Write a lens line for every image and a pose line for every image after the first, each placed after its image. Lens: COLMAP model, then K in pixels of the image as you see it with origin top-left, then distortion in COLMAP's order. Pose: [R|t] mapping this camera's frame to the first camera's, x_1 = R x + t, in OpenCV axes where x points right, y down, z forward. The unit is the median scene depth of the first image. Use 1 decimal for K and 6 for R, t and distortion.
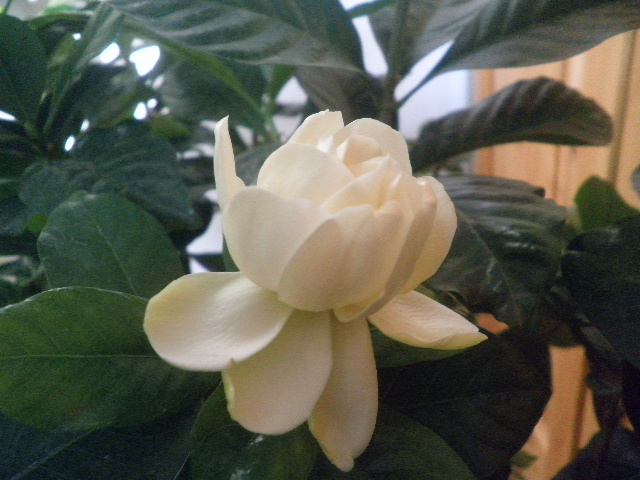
lens RADIAL K [[532.5, 0, 320.0], [0, 532.5, 240.0], [0, 0, 1]] dist [-0.007665, -0.005206]
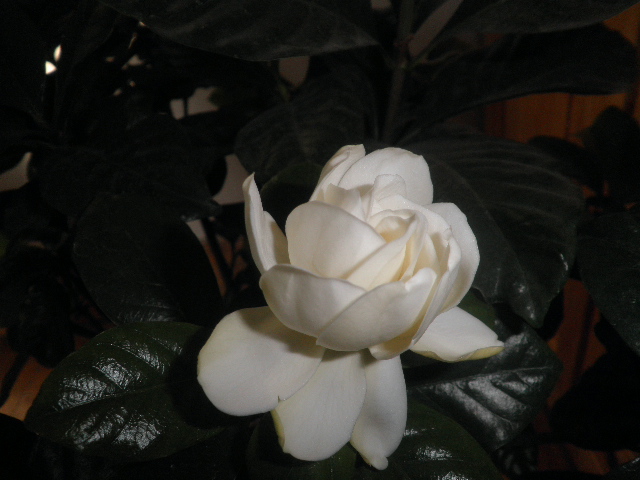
lens RADIAL K [[532.5, 0, 320.0], [0, 532.5, 240.0], [0, 0, 1]] dist [-0.007665, -0.005206]
pose [[0.998234, -0.057780, -0.013770, -0.030827], [0.059393, 0.974017, 0.218549, -0.237746], [0.000784, -0.218981, 0.975729, -0.013298]]
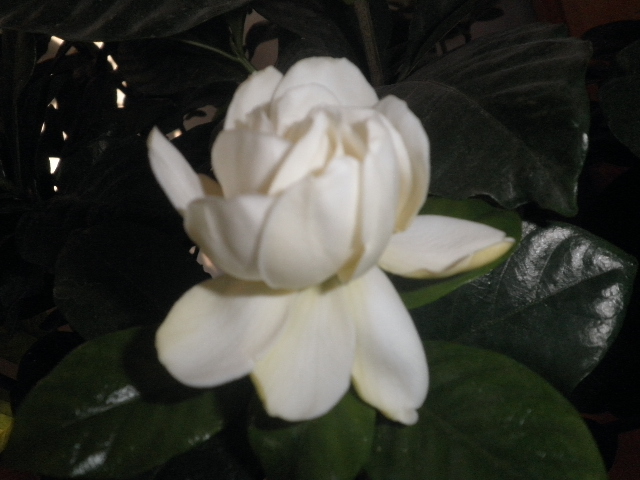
lens RADIAL K [[634.3, 0, 320.0], [0, 634.3, 240.0], [0, 0, 1]] dist [0.095598, 0.007866]
pose [[0.921965, -0.349612, -0.166587, 0.155683], [0.369261, 0.923257, 0.106032, -0.042453], [0.116732, -0.159271, 0.980309, -0.076765]]
